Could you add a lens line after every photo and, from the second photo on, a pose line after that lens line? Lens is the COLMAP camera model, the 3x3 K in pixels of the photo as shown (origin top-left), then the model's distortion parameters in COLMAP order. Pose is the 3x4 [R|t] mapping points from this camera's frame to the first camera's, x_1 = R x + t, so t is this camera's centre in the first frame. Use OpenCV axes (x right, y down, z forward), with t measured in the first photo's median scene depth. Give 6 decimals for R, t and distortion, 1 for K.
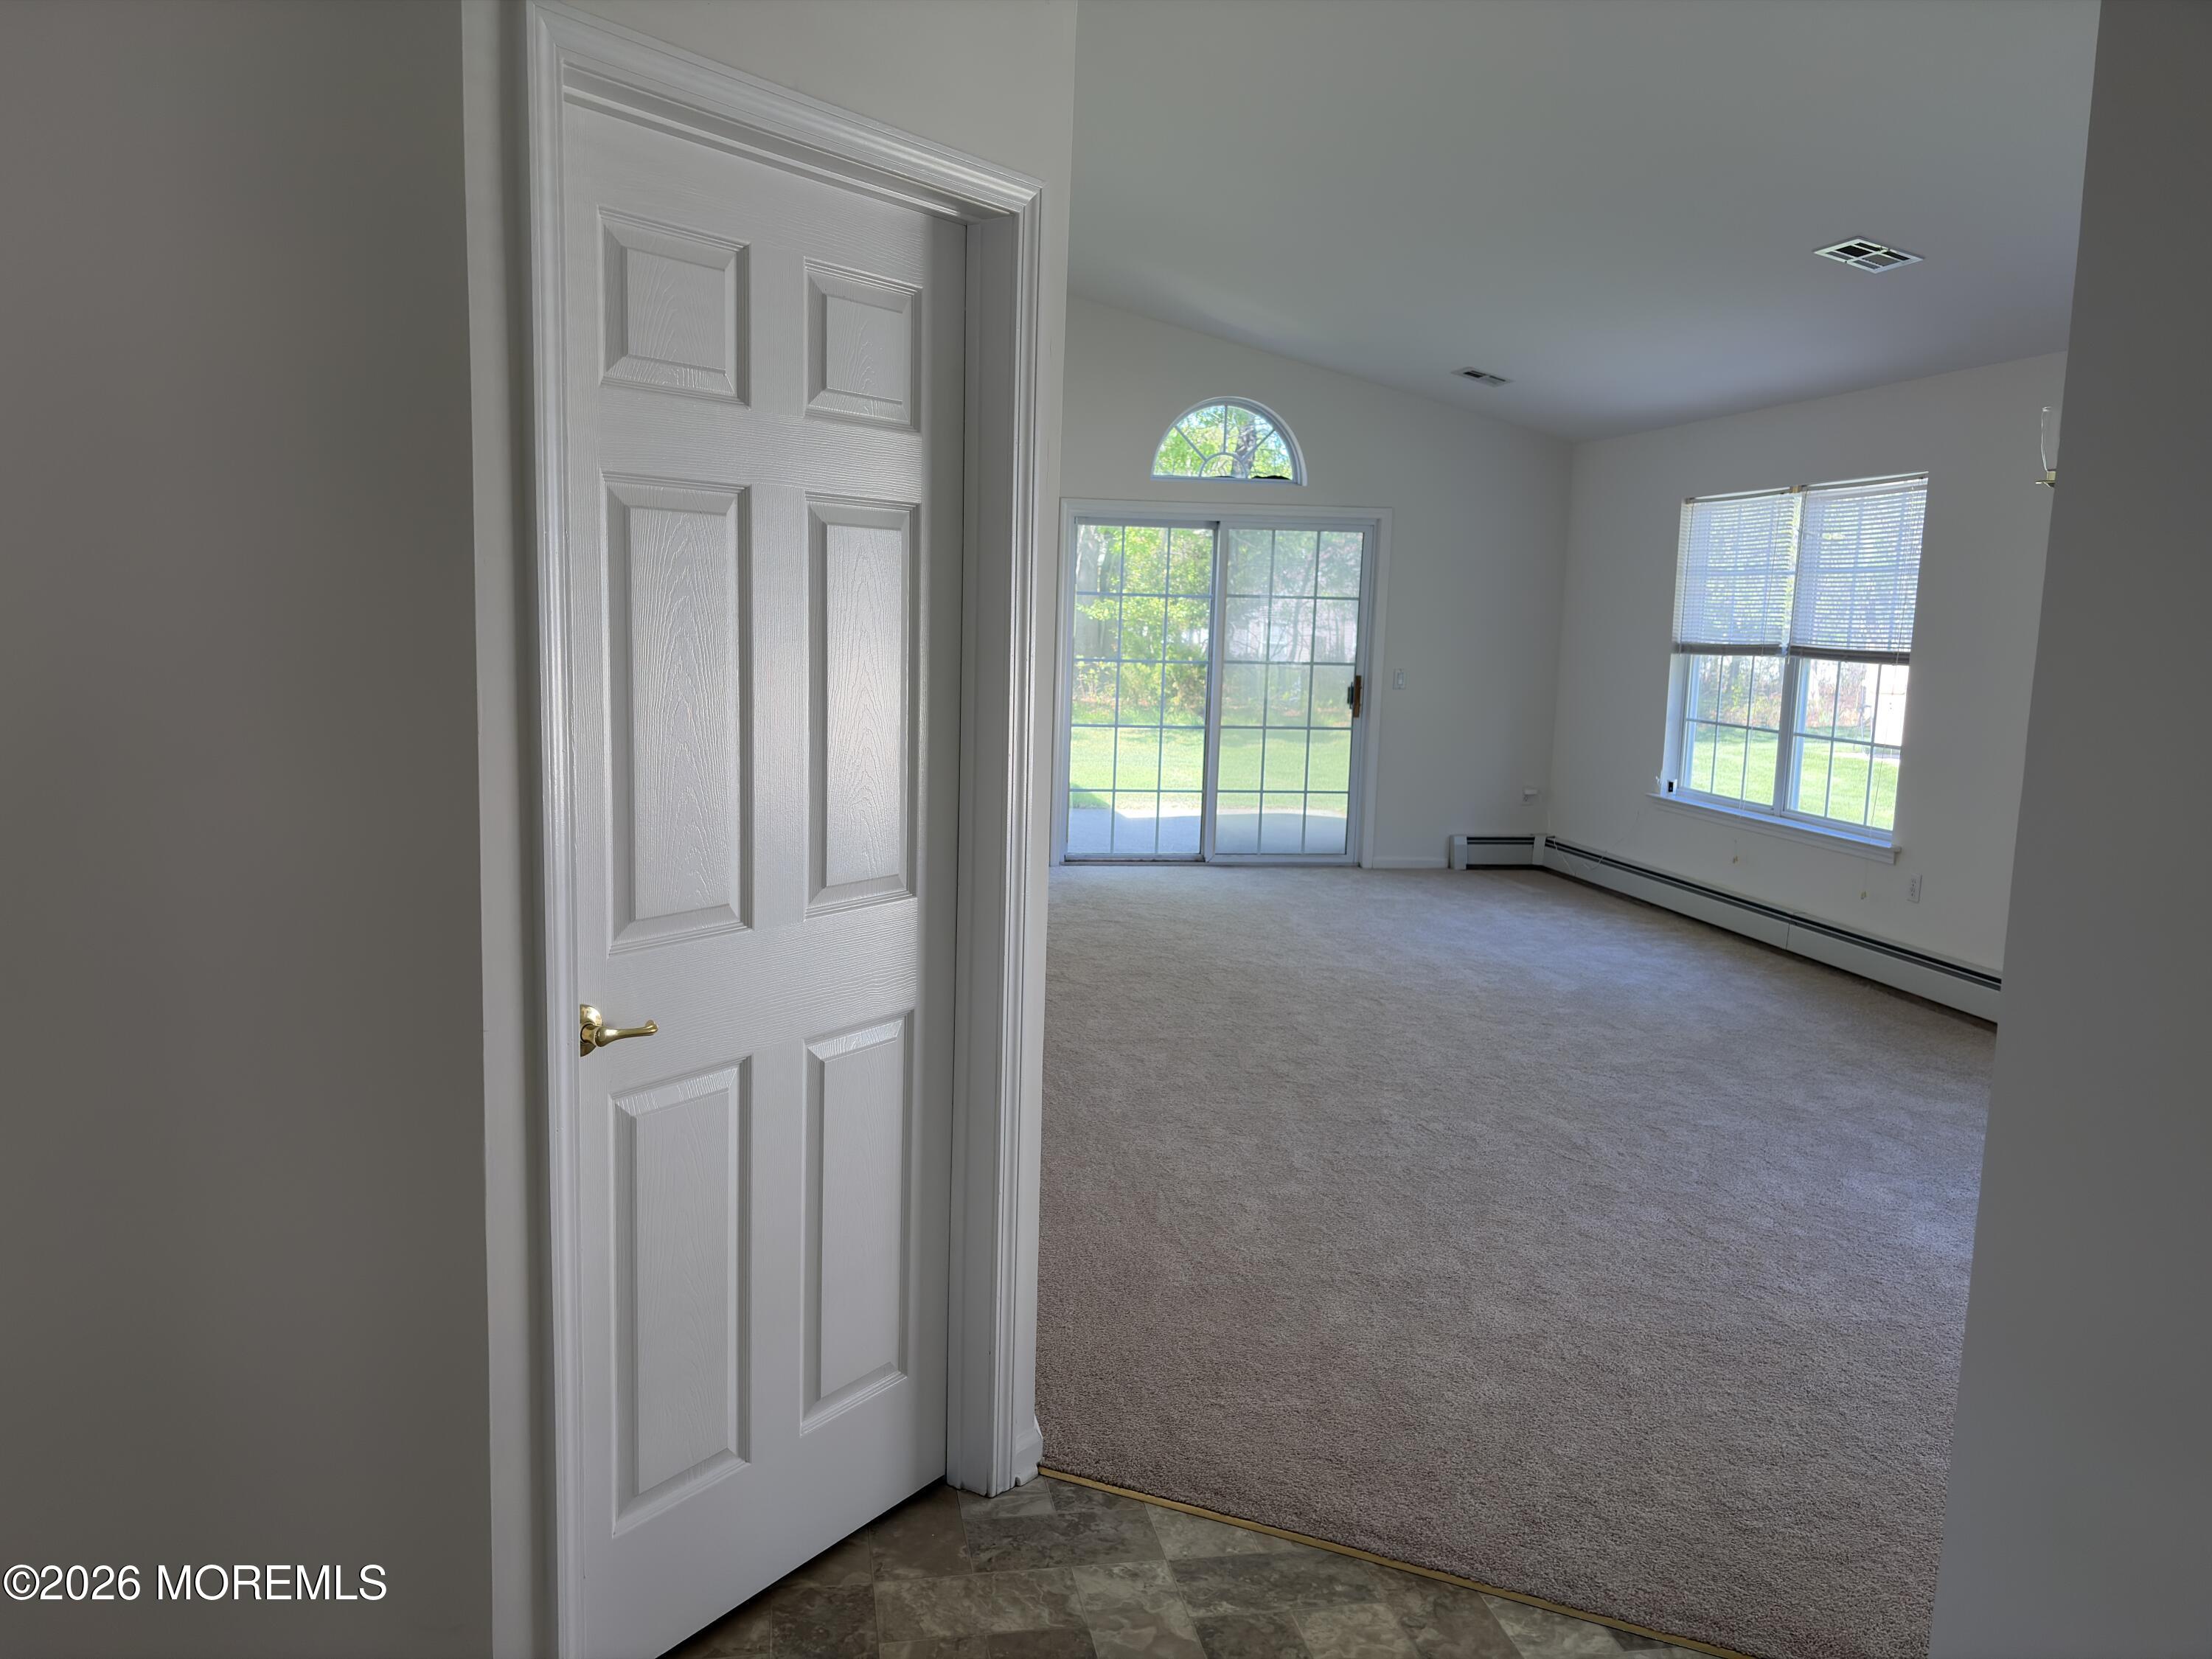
lens RADIAL K [[1692.9, 0, 1105.4], [0, 1692.9, 821.1], [0, 0, 1]] dist [0.035224, -0.008482]
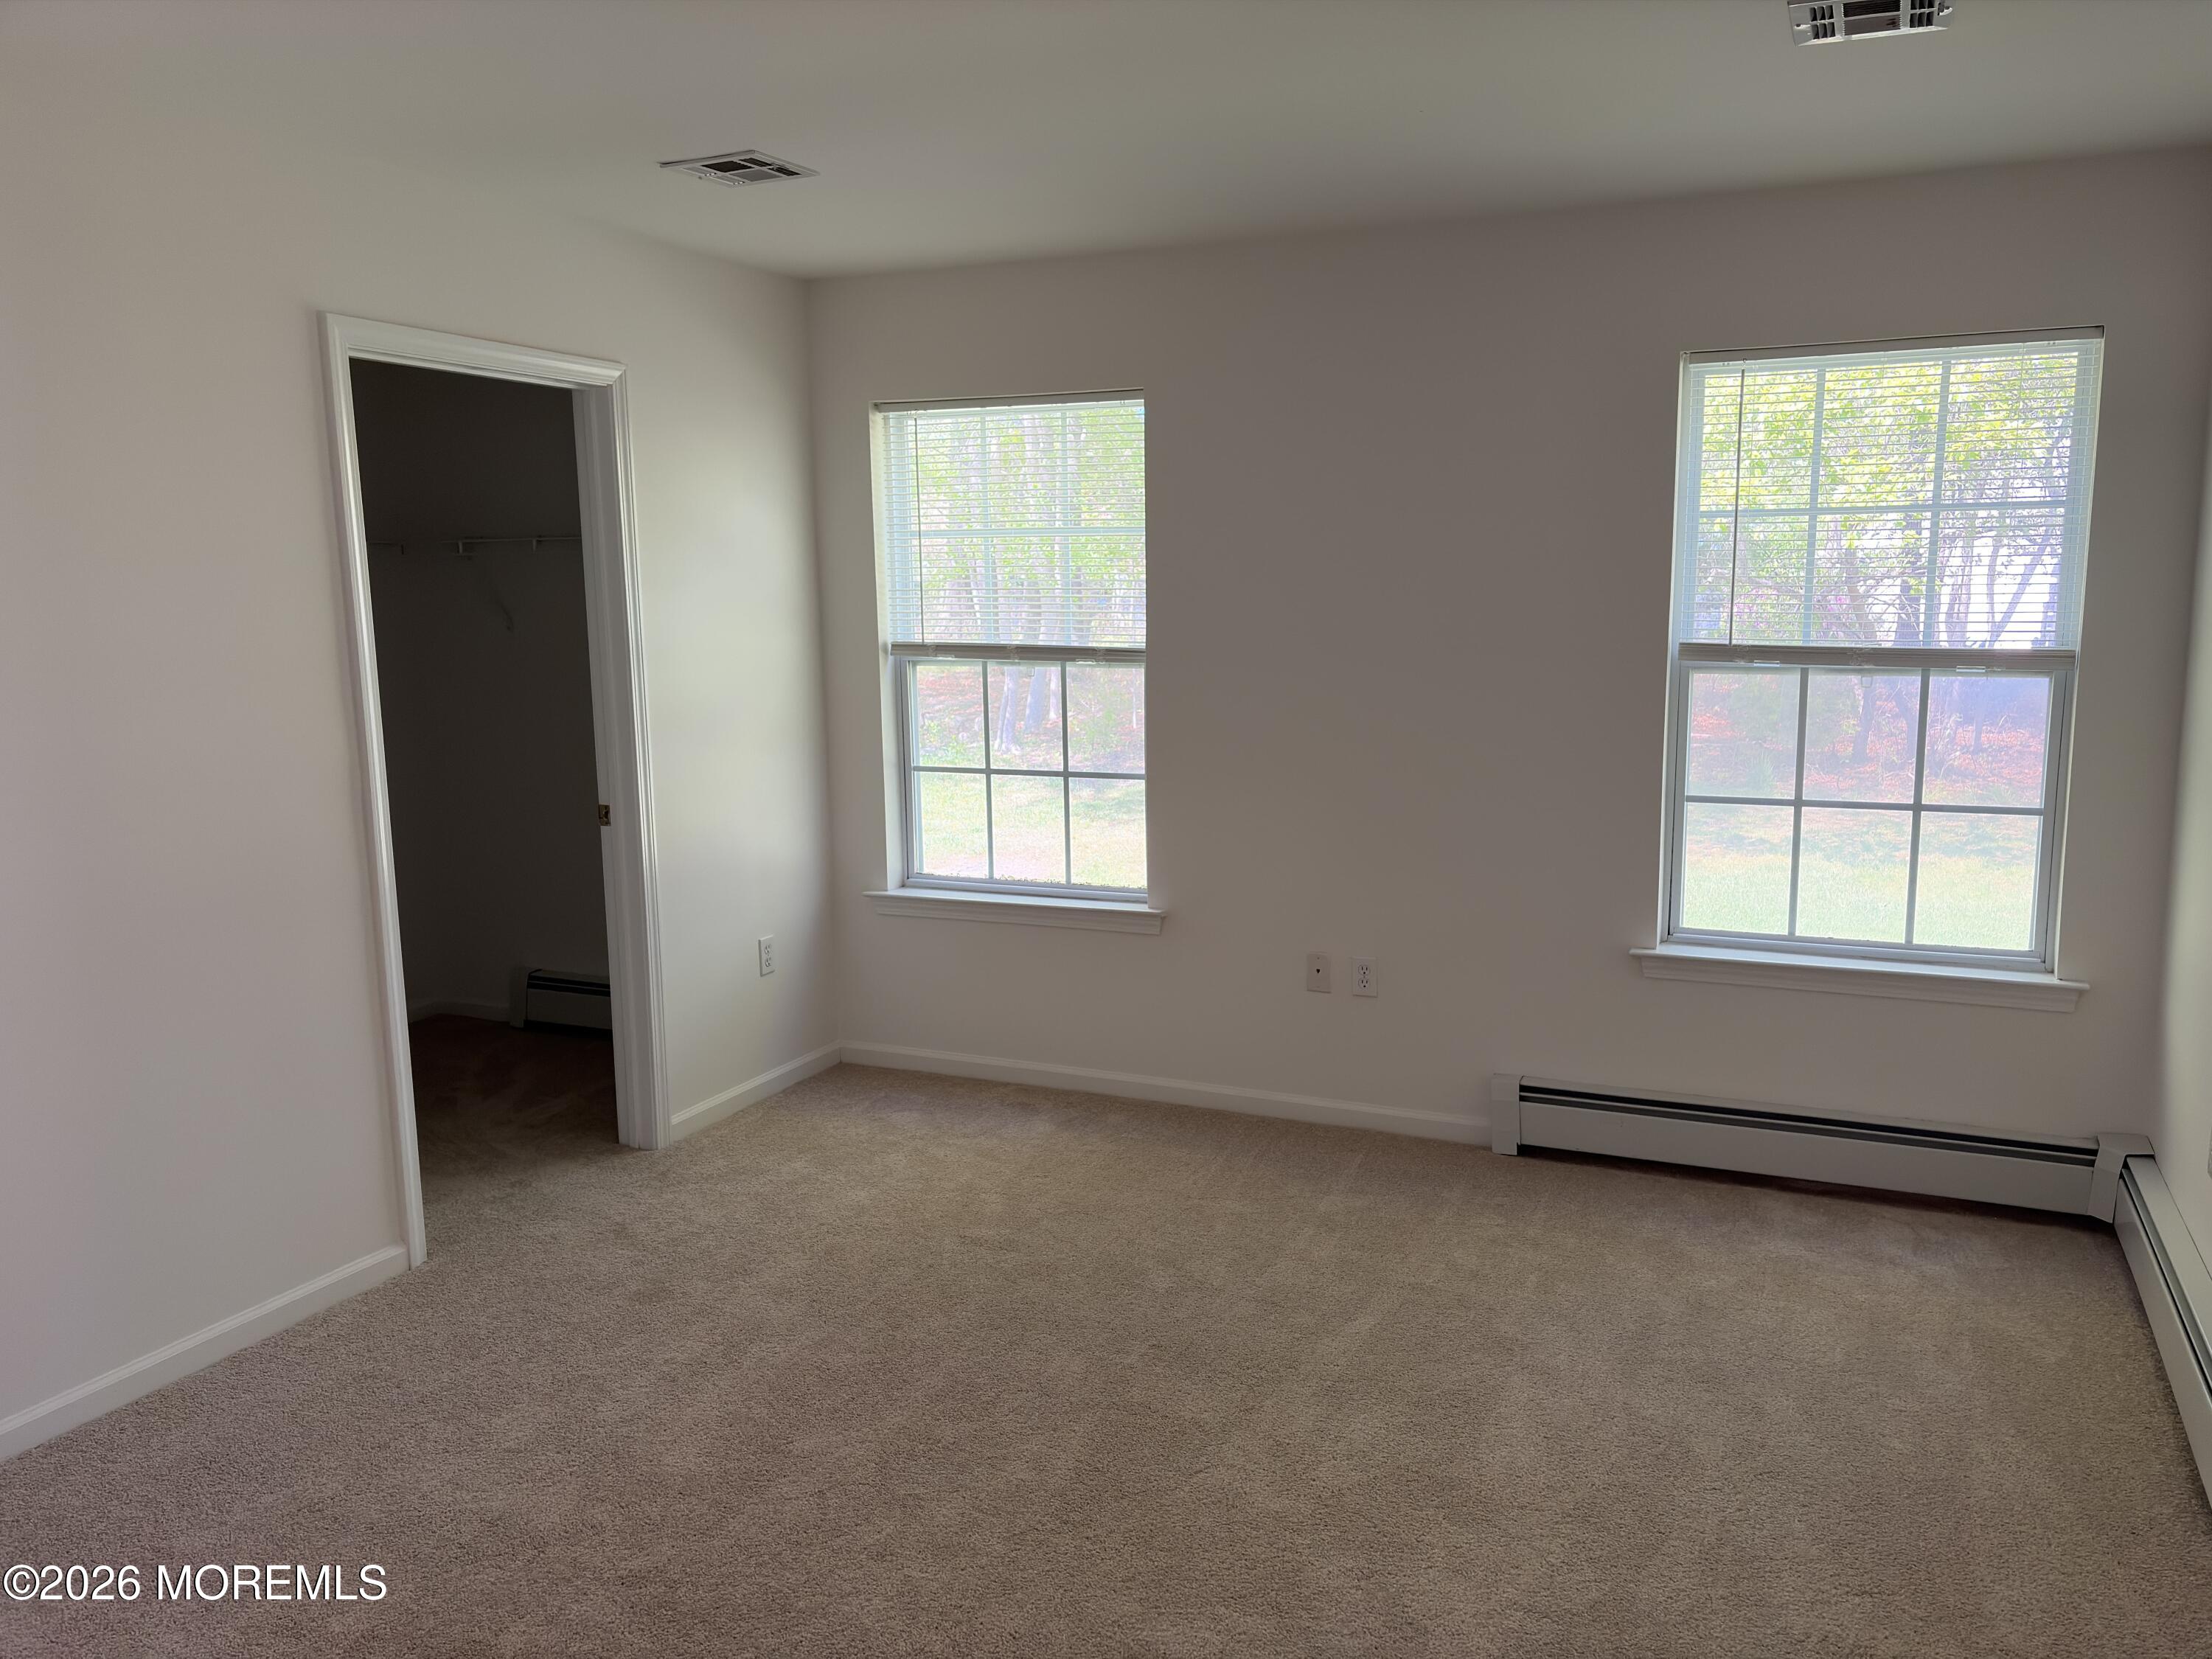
lens RADIAL K [[1692.9, 0, 1105.4], [0, 1692.9, 821.1], [0, 0, 1]] dist [0.035224, -0.008482]
pose [[0.607698, -0.140681, 0.781608, -0.143805], [0.135883, 0.988091, 0.072196, -0.094133], [-0.782457, 0.062334, 0.619577, 0.666716]]
